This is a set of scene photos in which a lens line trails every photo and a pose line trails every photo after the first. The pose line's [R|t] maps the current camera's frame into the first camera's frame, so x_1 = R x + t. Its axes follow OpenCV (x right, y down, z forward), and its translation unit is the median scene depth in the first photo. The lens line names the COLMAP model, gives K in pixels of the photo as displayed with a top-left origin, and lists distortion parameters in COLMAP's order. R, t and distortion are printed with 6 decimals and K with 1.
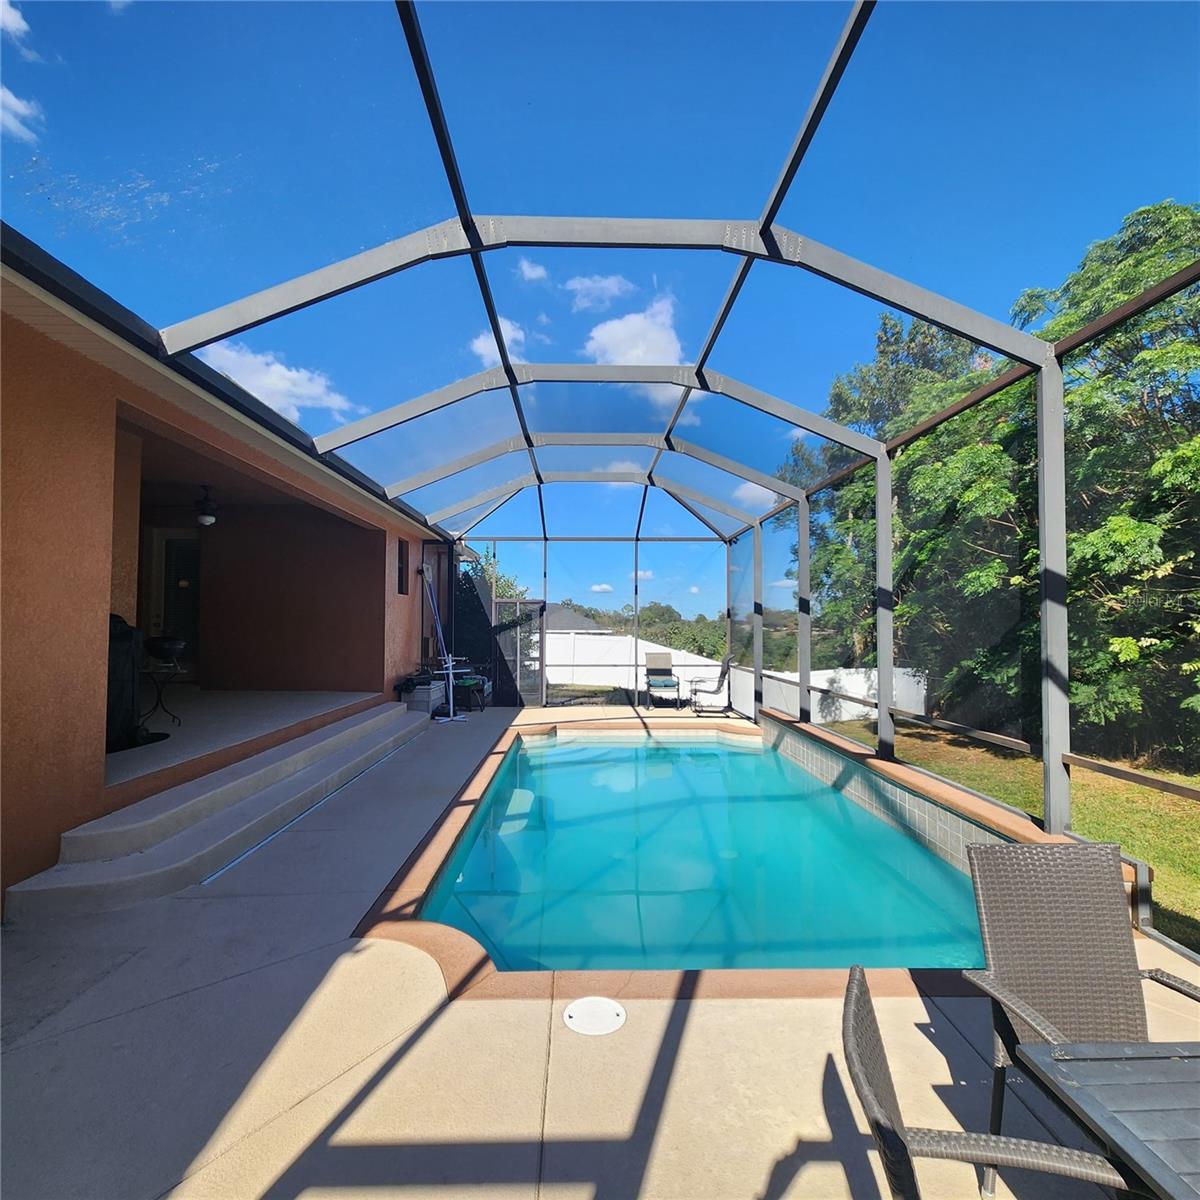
lens RADIAL K [[651.5, 0, 592.1], [0, 651.5, 602.8], [0, 0, 1]] dist [0.001416, 0.002607]
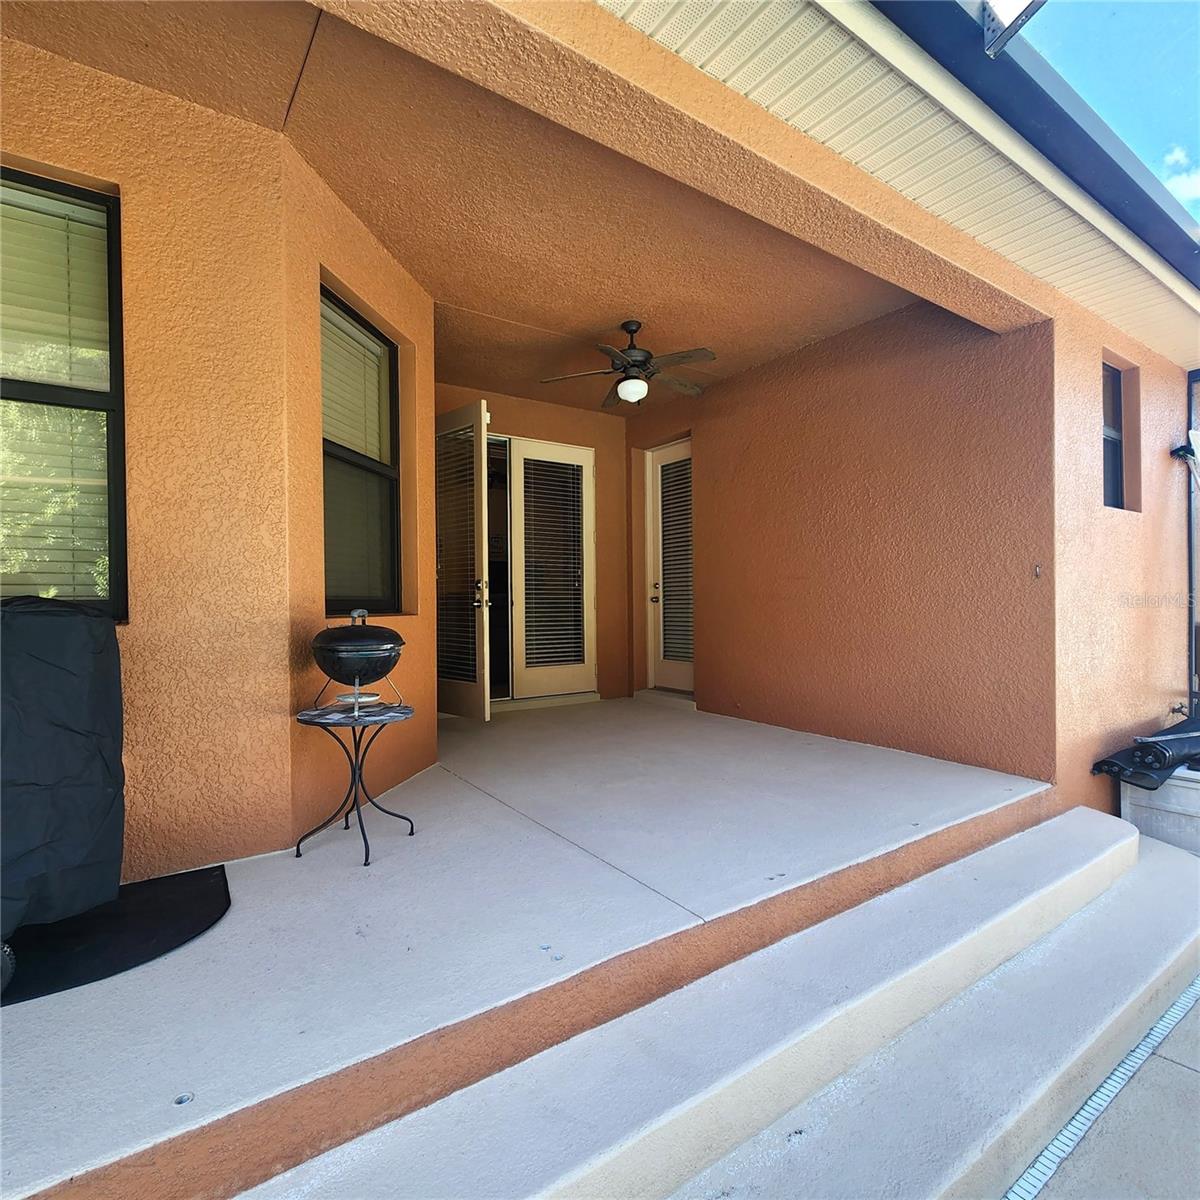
lens RADIAL K [[651.5, 0, 593.9], [0, 651.5, 604.6], [0, 0, 1]] dist [0.001416, 0.002607]
pose [[0.552913, -0.006632, -0.833213, -0.155089], [0.042357, 0.998899, 0.020157, 0.022449], [0.832162, -0.046438, 0.552585, 0.570716]]
